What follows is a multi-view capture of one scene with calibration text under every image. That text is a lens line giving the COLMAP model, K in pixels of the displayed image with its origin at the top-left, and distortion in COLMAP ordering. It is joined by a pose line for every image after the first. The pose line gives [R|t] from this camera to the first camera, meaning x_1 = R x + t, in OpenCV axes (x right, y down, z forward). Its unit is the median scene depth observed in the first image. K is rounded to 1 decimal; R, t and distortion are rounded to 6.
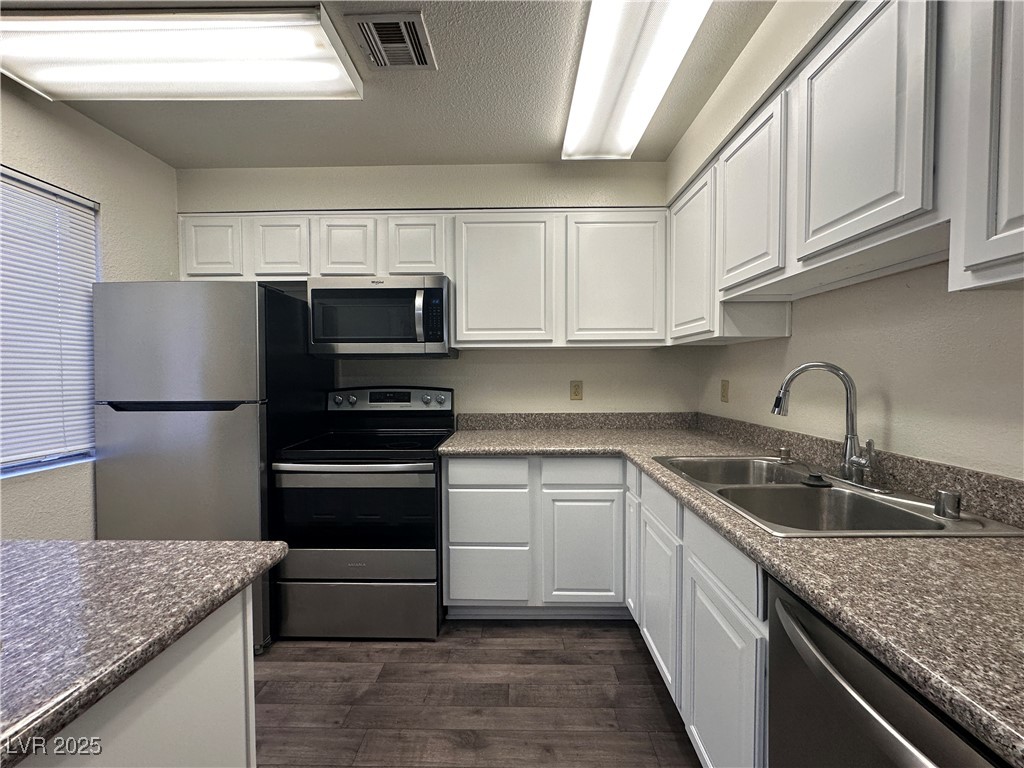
lens RADIAL K [[406.1, 0, 510.1], [0, 406.1, 385.6], [0, 0, 1]] dist [-0.001911, -0.001167]
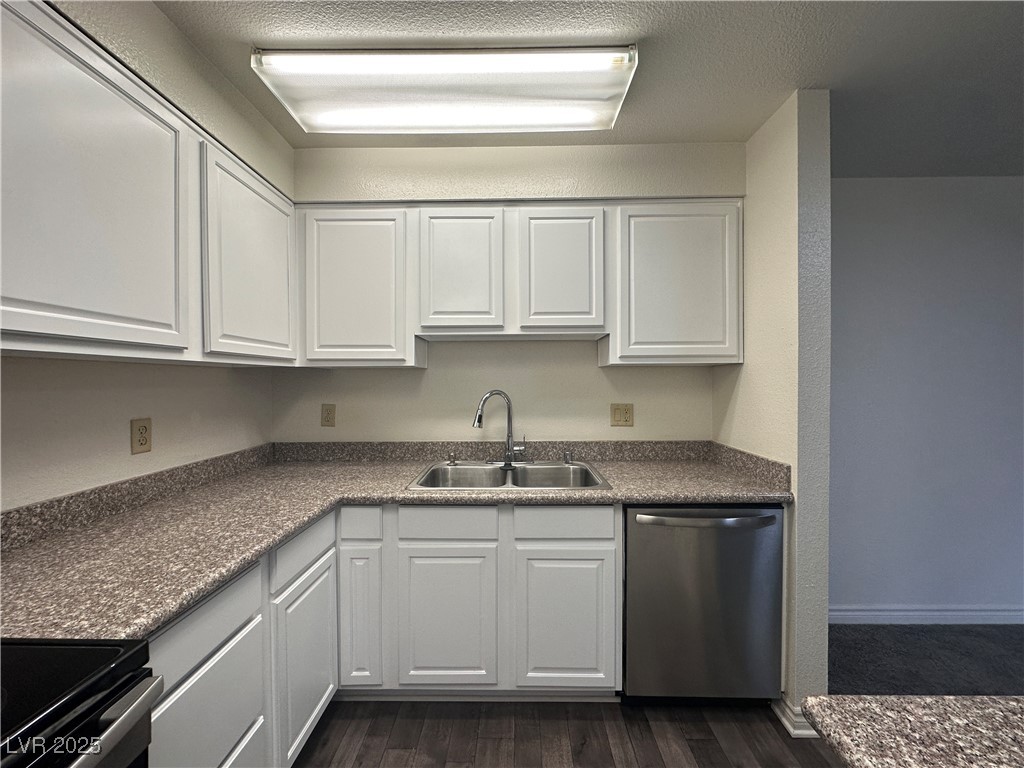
lens RADIAL K [[406.1, 0, 512.2], [0, 406.1, 385.5], [0, 0, 1]] dist [-0.001911, -0.001167]
pose [[-0.006893, -0.007284, 0.999950, -0.476928], [0.035064, 0.999357, 0.007521, -0.052297], [-0.999361, 0.035115, -0.006634, 0.583129]]
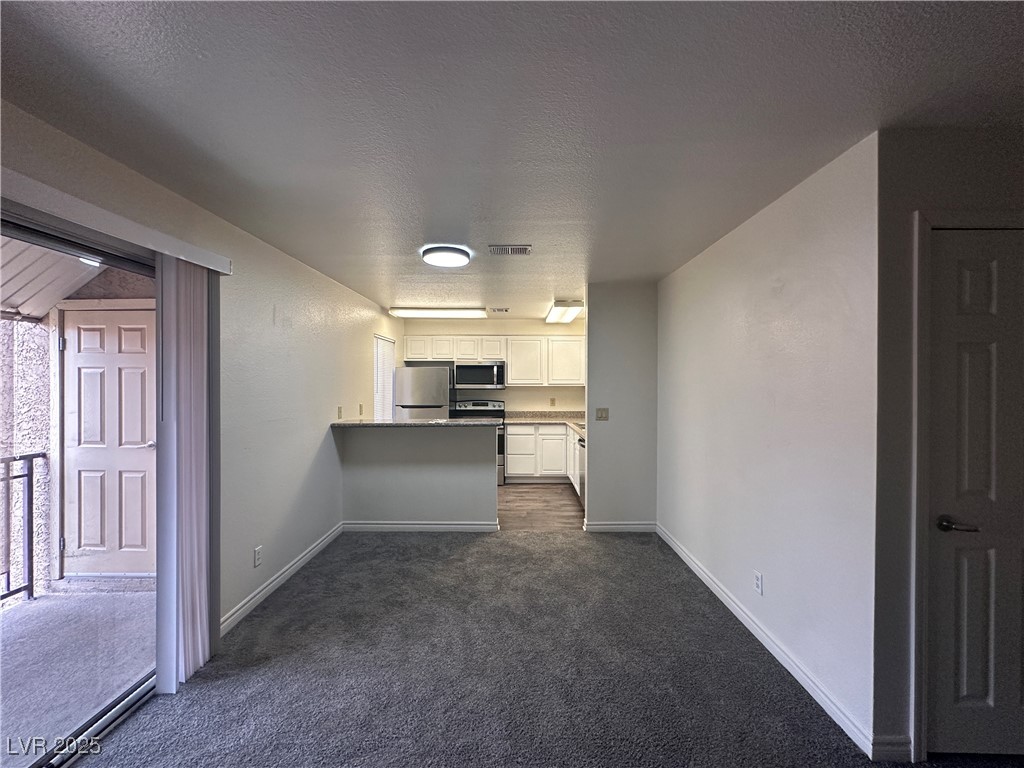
lens RADIAL K [[406.1, 0, 513.9], [0, 406.1, 385.8], [0, 0, 1]] dist [-0.001911, -0.001167]
pose [[0.999865, 0.005567, 0.015472, -0.136866], [-0.005173, 0.999664, -0.025390, -0.028412], [-0.015609, 0.025307, 0.999558, -1.776406]]
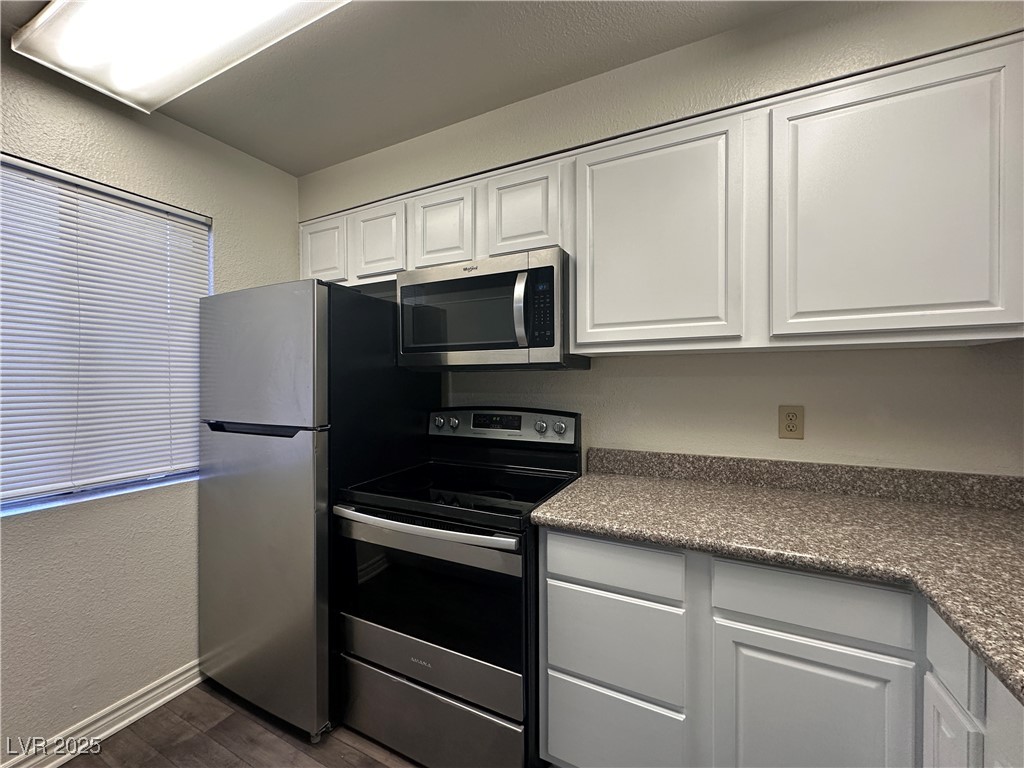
lens RADIAL K [[406.1, 0, 512.7], [0, 406.1, 385.4], [0, 0, 1]] dist [-0.001911, -0.001167]
pose [[0.903225, 0.005949, -0.429126, 0.062756], [-0.013293, 0.999812, -0.014120, -0.032424], [0.428962, 0.018458, 0.903134, 0.369118]]
